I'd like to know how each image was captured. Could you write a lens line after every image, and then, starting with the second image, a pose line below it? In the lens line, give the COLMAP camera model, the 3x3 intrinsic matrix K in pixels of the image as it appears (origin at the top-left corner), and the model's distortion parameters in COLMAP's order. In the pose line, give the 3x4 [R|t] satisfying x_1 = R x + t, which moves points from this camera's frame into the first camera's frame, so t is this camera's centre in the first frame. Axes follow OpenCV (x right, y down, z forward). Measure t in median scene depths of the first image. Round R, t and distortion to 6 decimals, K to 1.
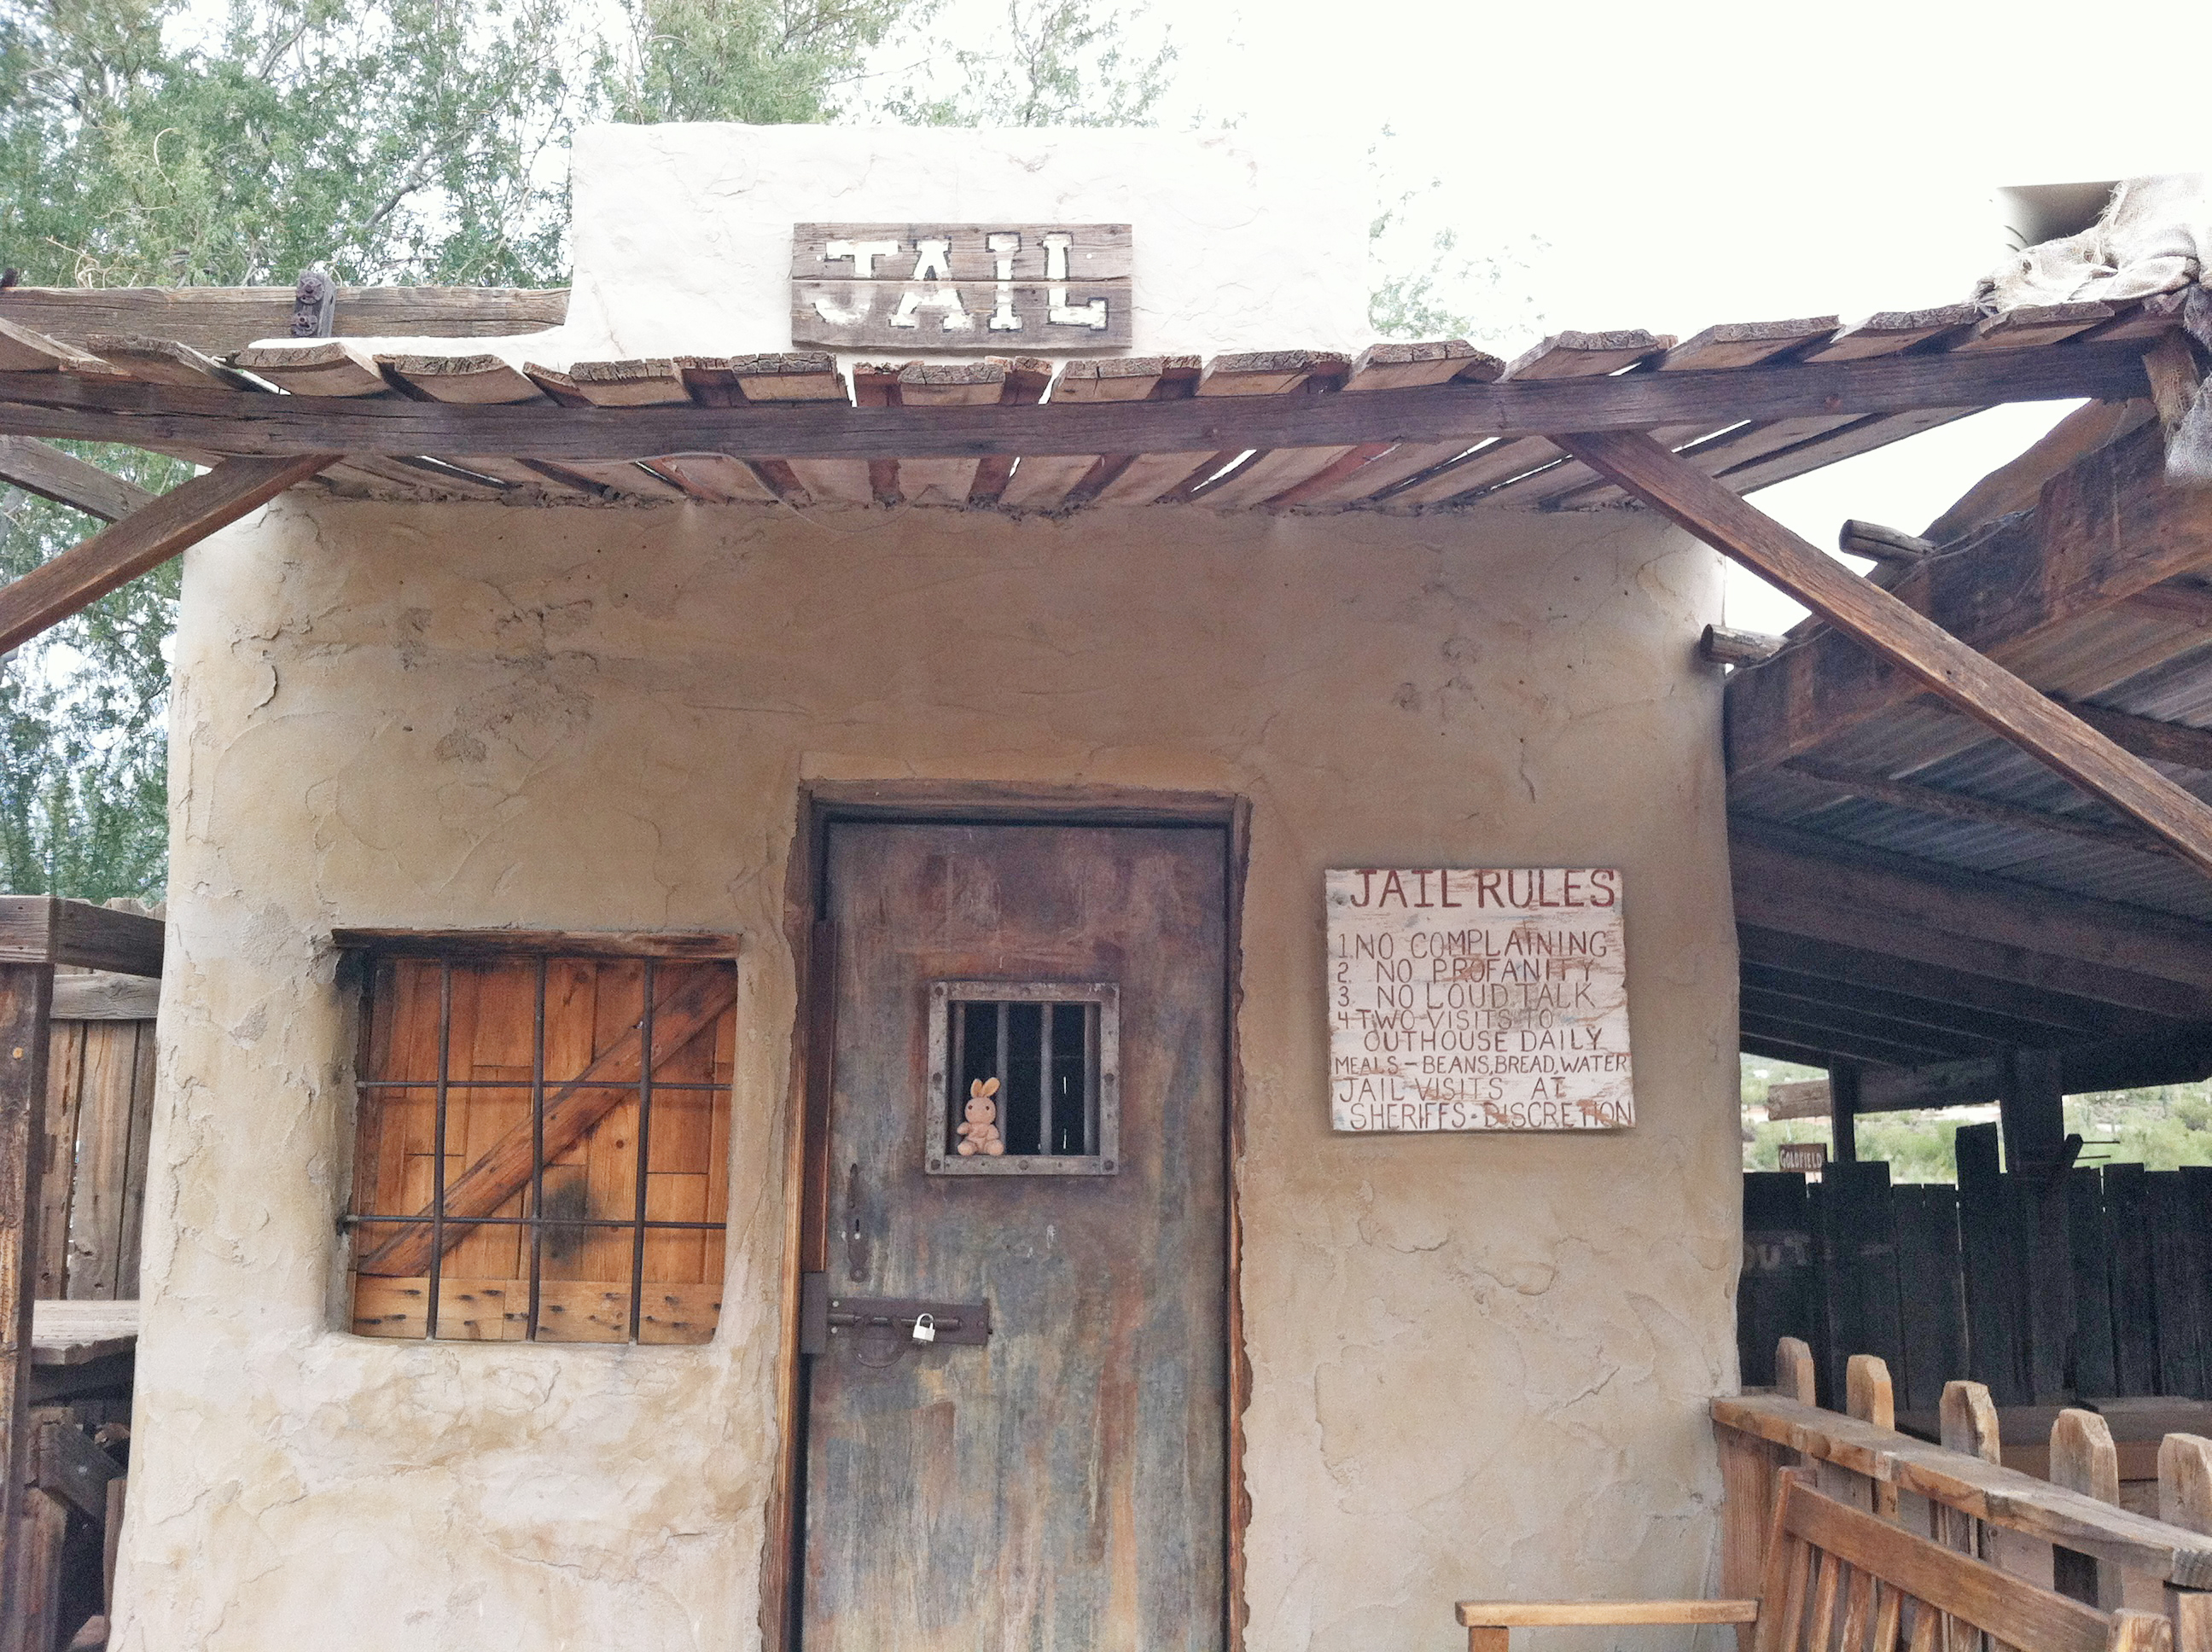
lens RADIAL K [[1916.9, 0, 1097.6], [0, 1916.9, 828.9], [0, 0, 1]] dist [0.057880, -0.016922]
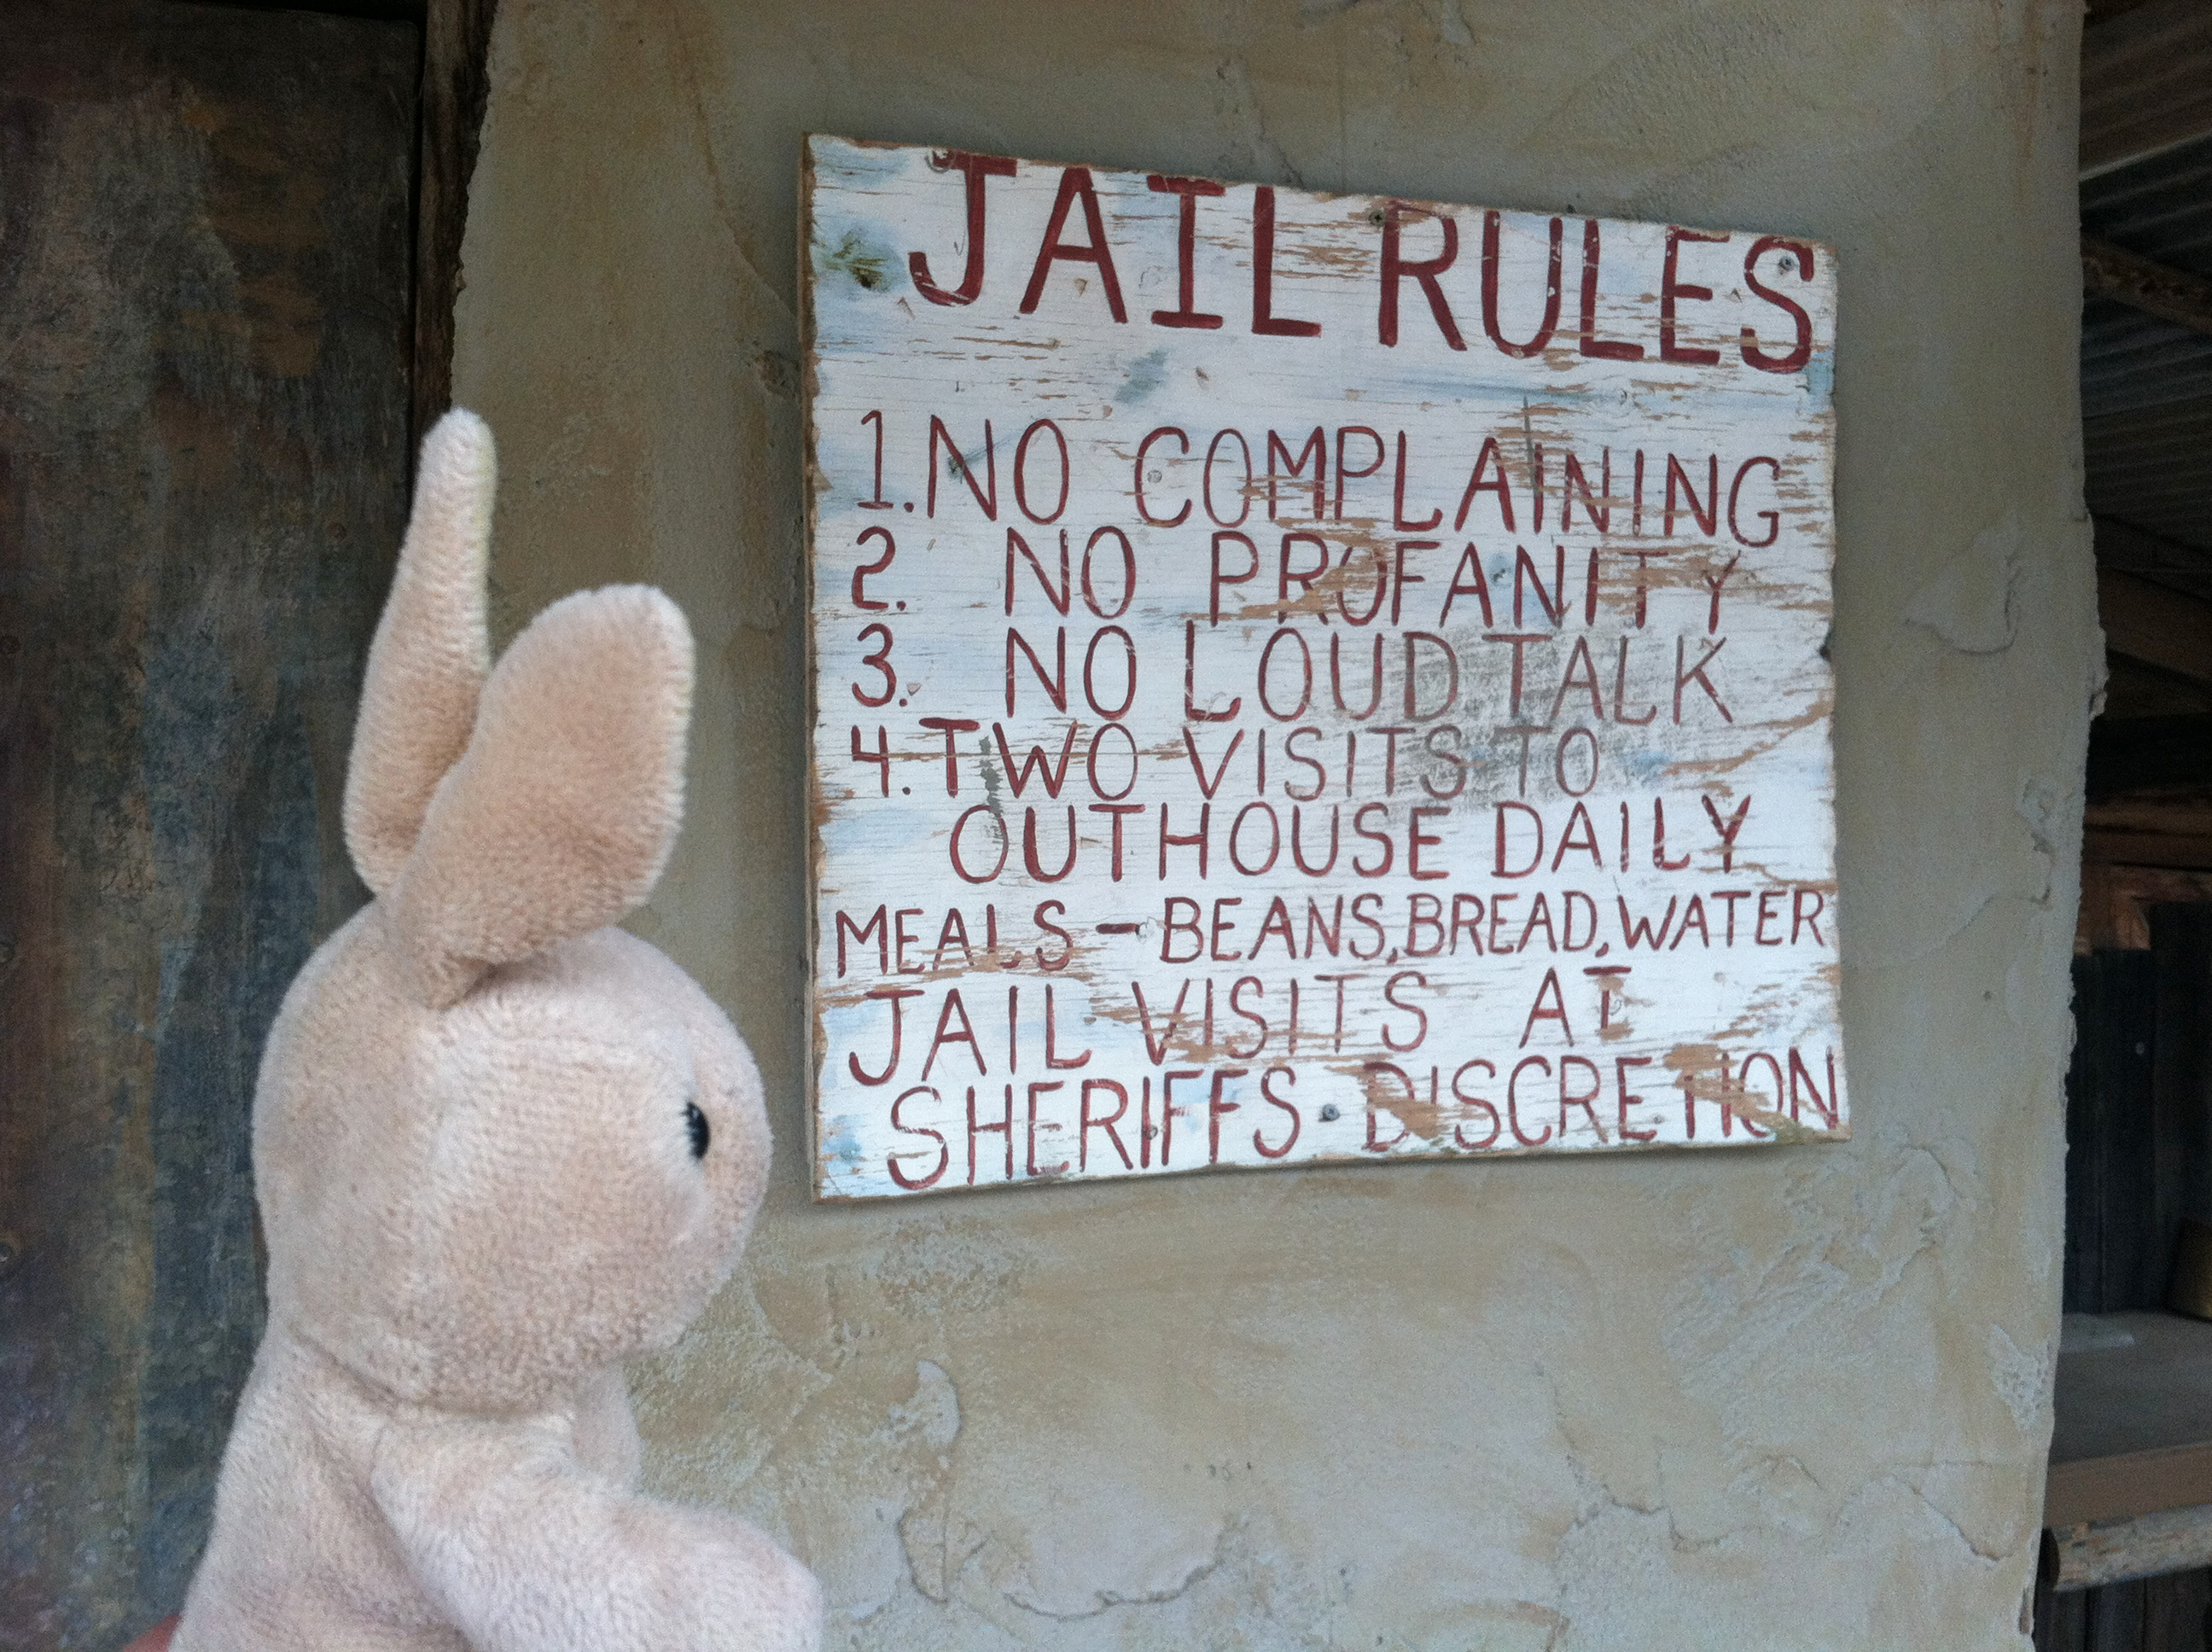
lens RADIAL K [[1916.9, 0, 1091.9], [0, 1916.9, 838.7], [0, 0, 1]] dist [0.057880, -0.016922]
pose [[0.950385, -0.001276, 0.311073, 0.077745], [-0.058235, 0.981583, 0.181946, 0.062511], [-0.305576, -0.191034, 0.932807, 0.755350]]
